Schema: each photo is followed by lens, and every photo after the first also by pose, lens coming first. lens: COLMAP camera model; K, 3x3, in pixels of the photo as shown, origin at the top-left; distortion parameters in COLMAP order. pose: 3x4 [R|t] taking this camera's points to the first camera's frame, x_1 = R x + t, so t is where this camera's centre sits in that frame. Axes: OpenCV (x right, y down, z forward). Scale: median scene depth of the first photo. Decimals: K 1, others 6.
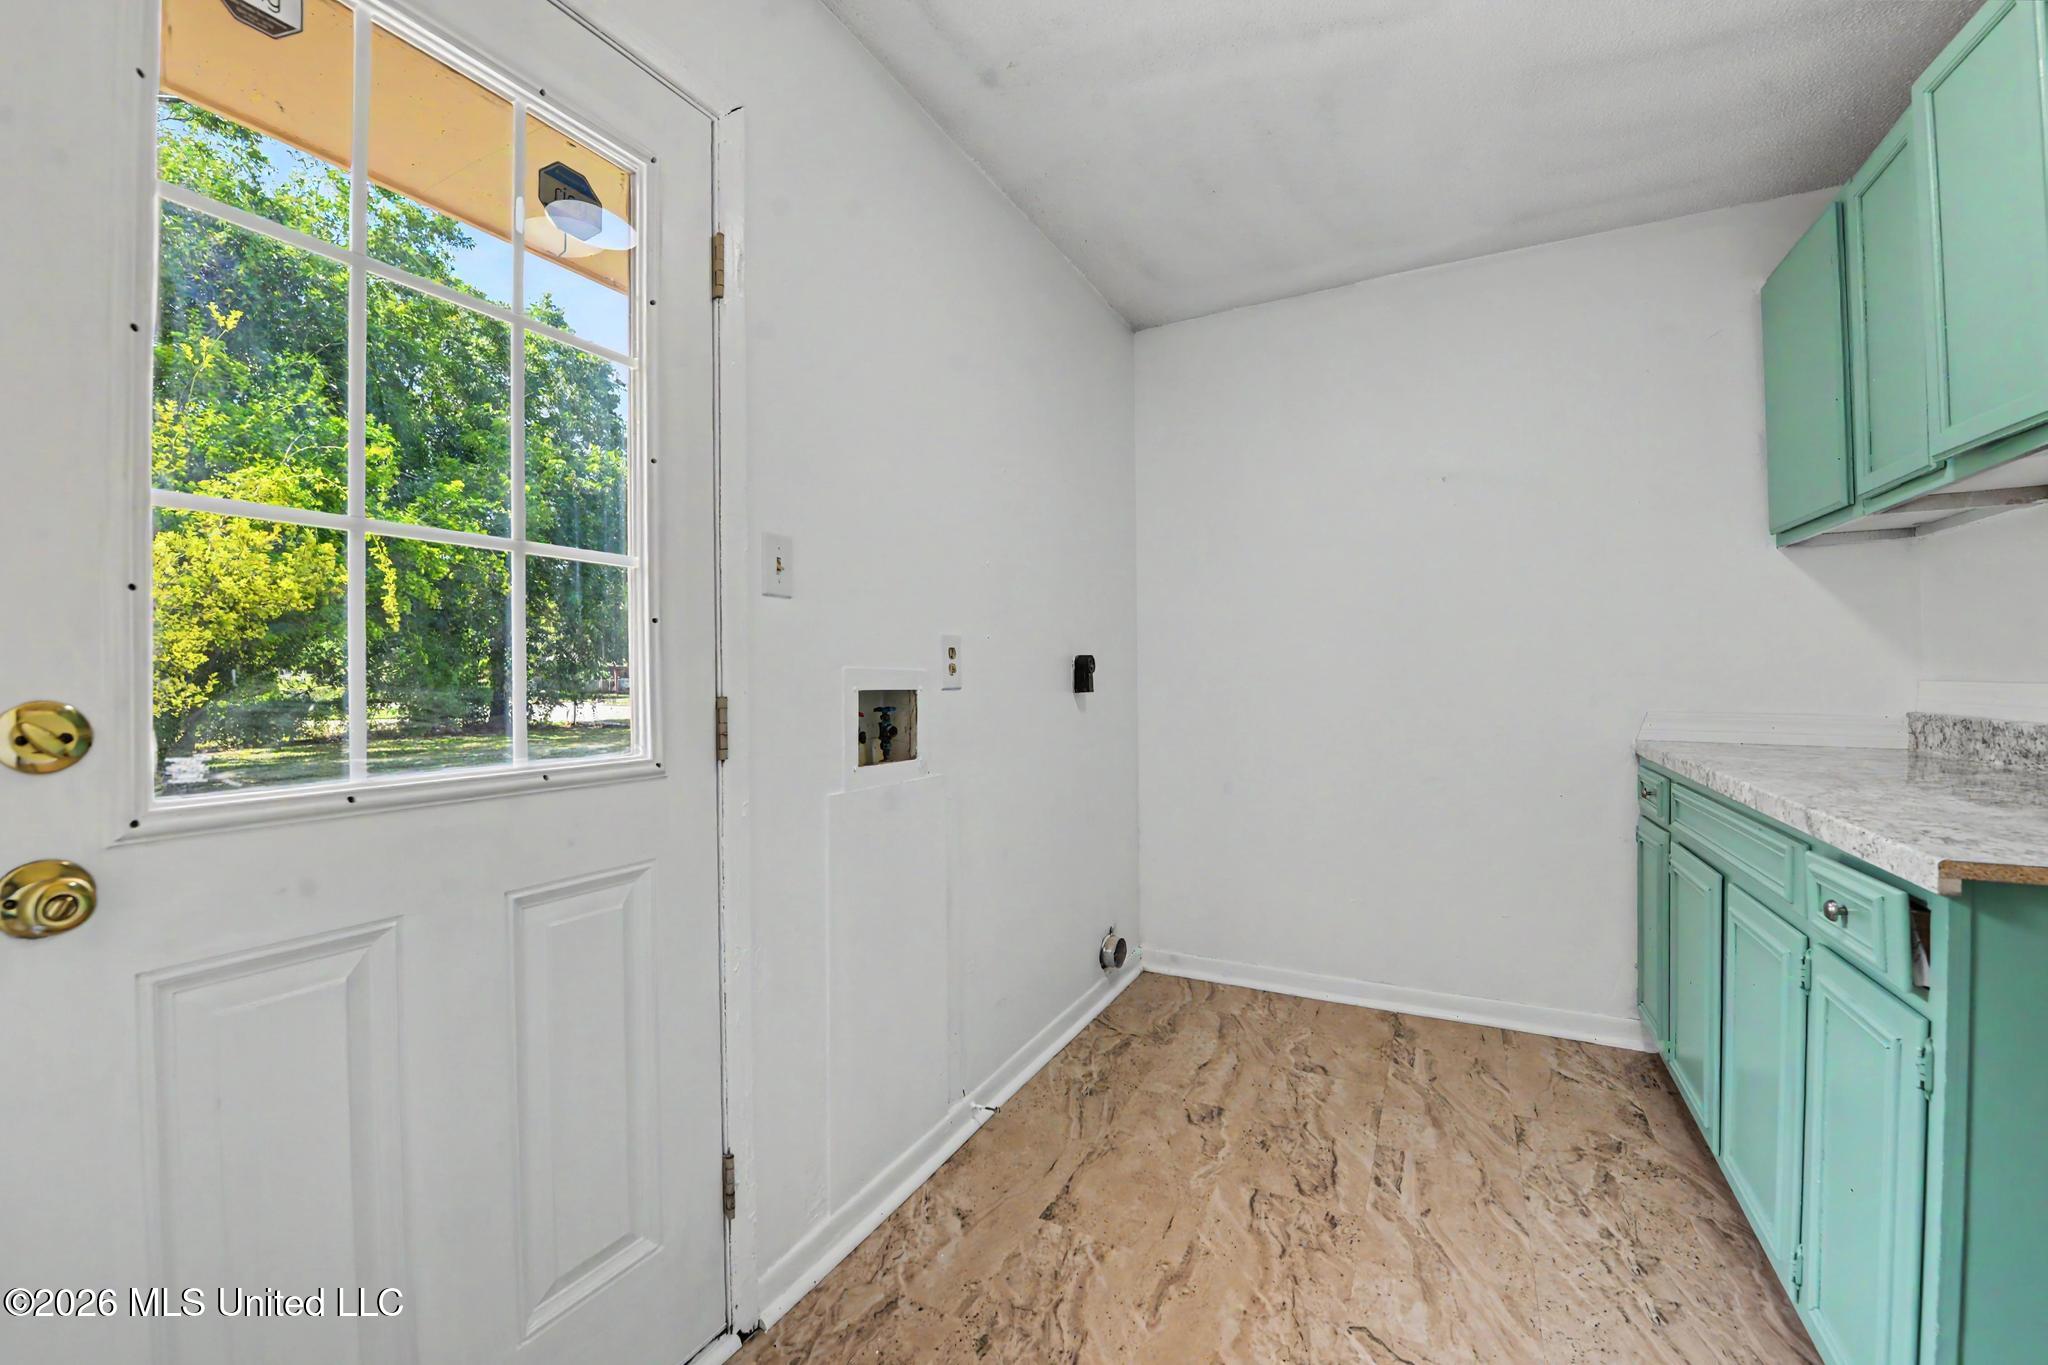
lens RADIAL K [[820.8, 0, 1019.4], [0, 820.8, 683.6], [0, 0, 1]] dist [-0.016365, -0.000883]
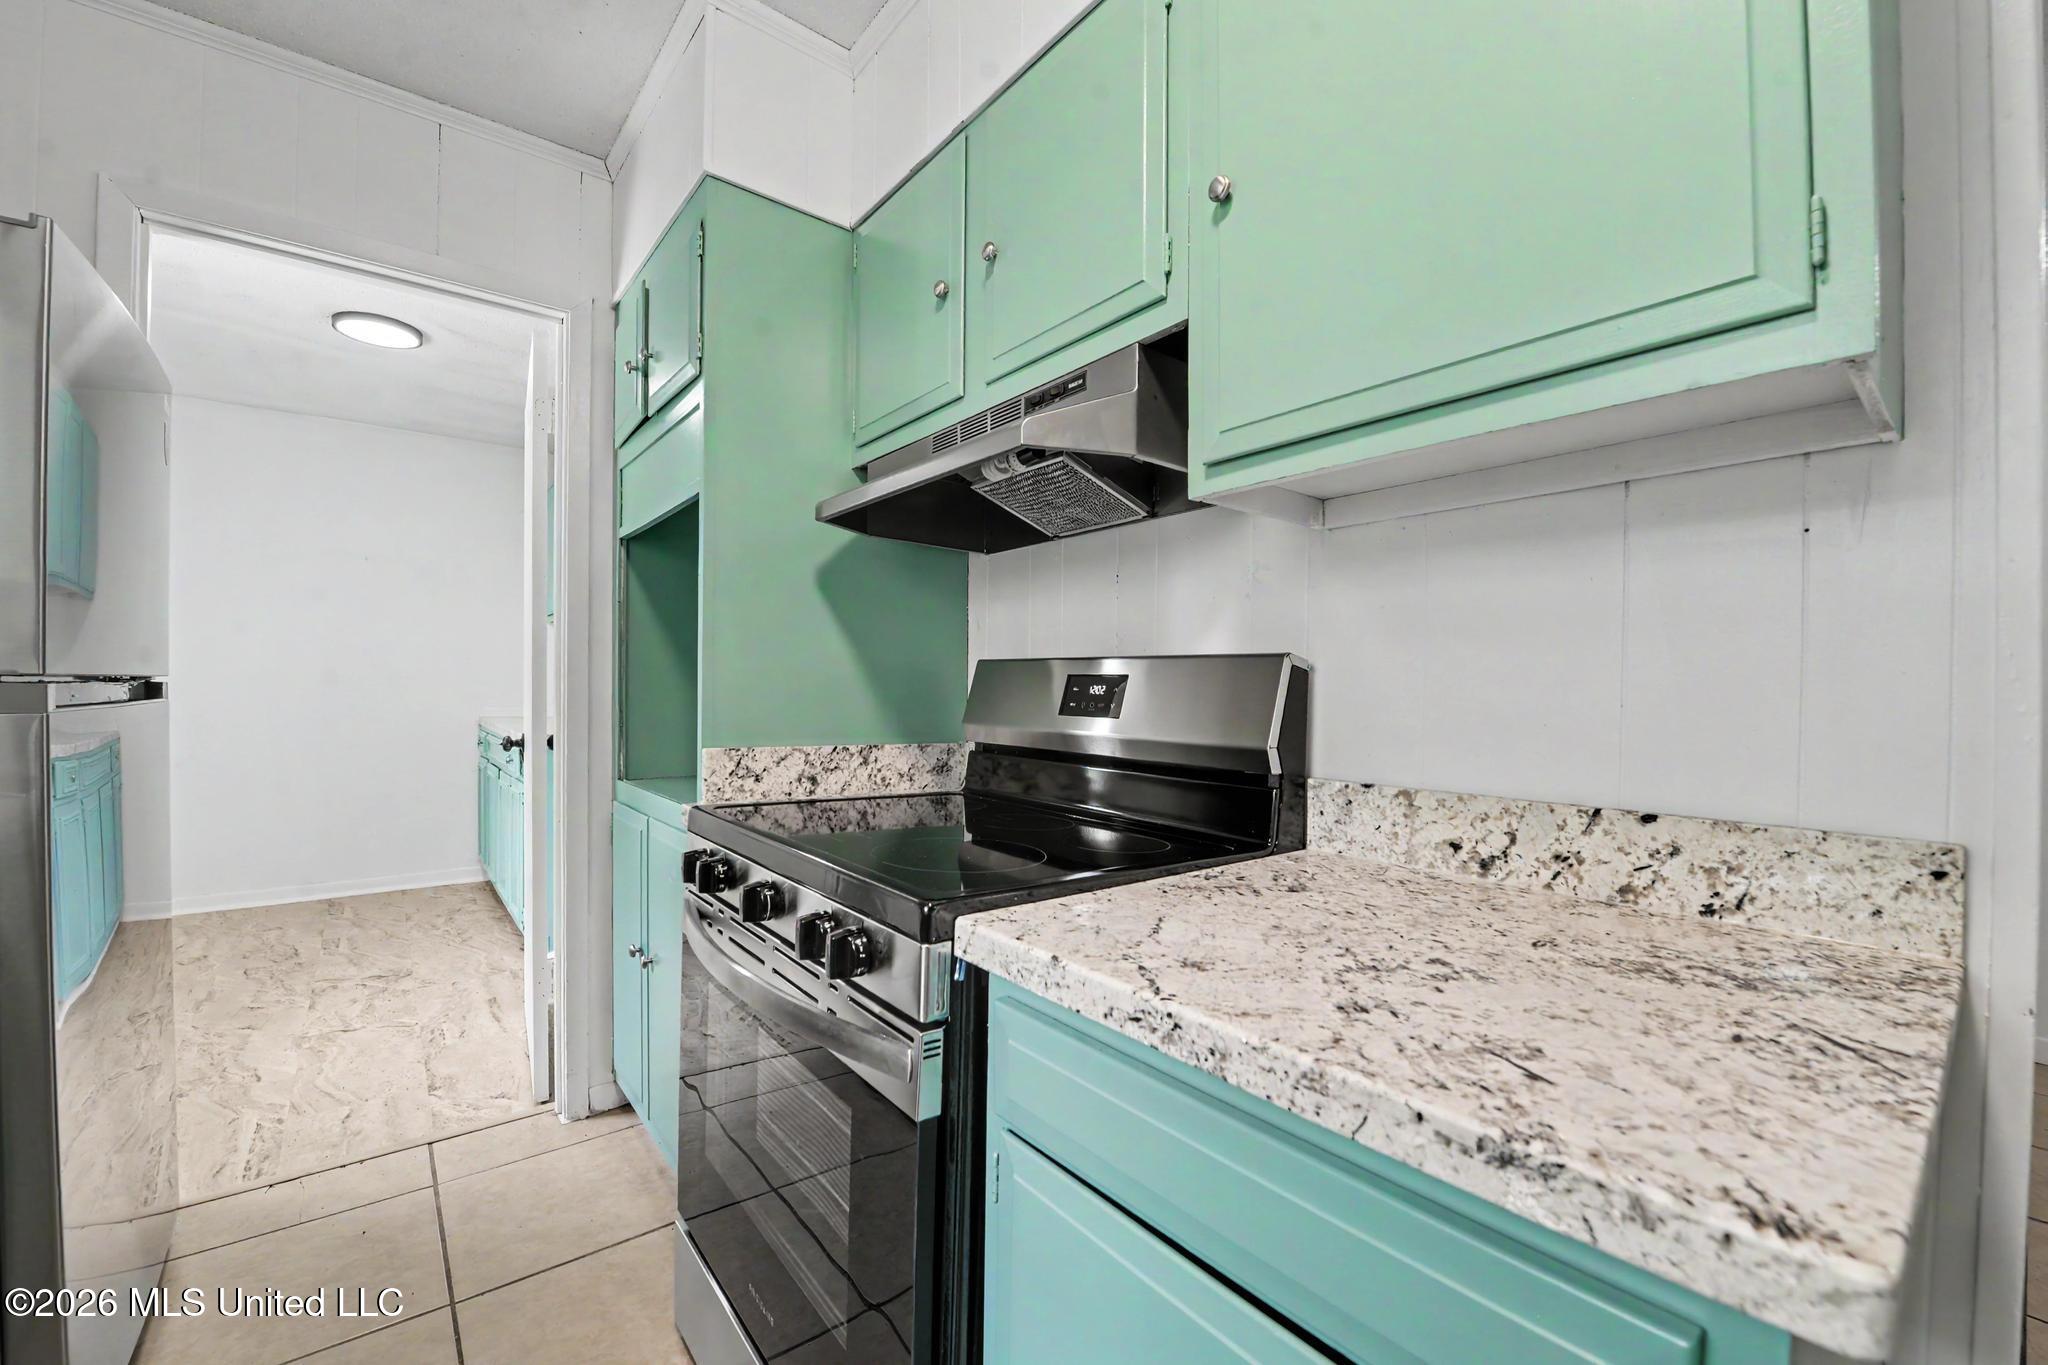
lens RADIAL K [[820.8, 0, 1019.4], [0, 820.8, 683.6], [0, 0, 1]] dist [-0.016365, -0.000883]
pose [[0.396017, 0.008467, 0.918204, -0.650724], [-0.002396, 0.999964, -0.008188, 0.010440], [-0.918240, 0.001043, 0.396023, -1.226270]]
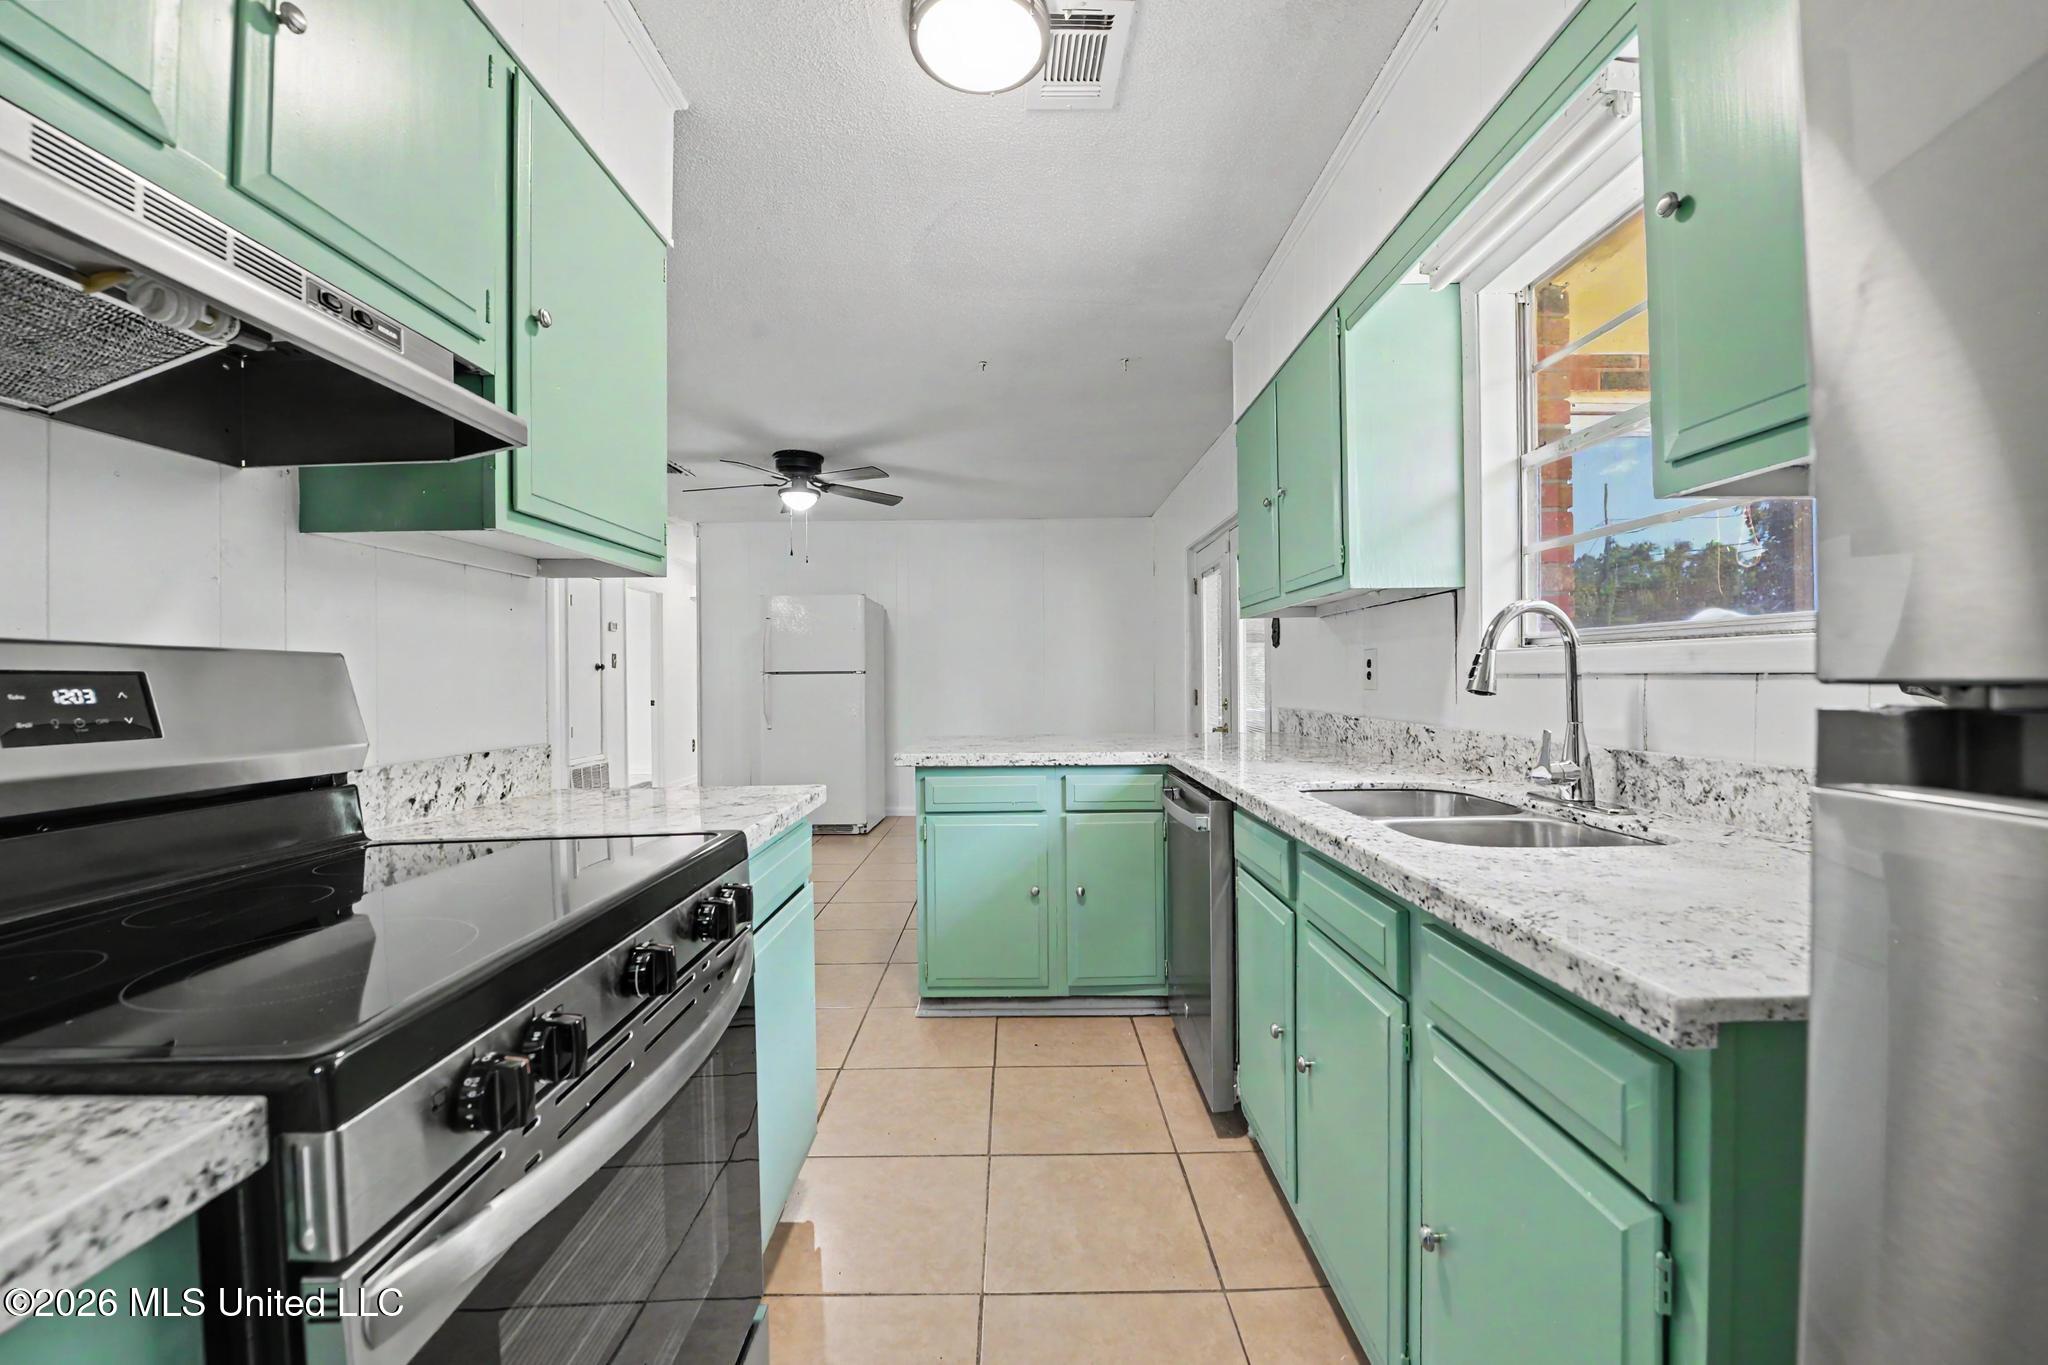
lens RADIAL K [[820.8, 0, 1019.4], [0, 820.8, 683.6], [0, 0, 1]] dist [-0.016365, -0.000883]
pose [[-0.881875, 0.013123, -0.471300, 0.959023], [0.006830, 0.999863, 0.015062, -0.027354], [0.471434, 0.010064, -0.881844, 1.701608]]
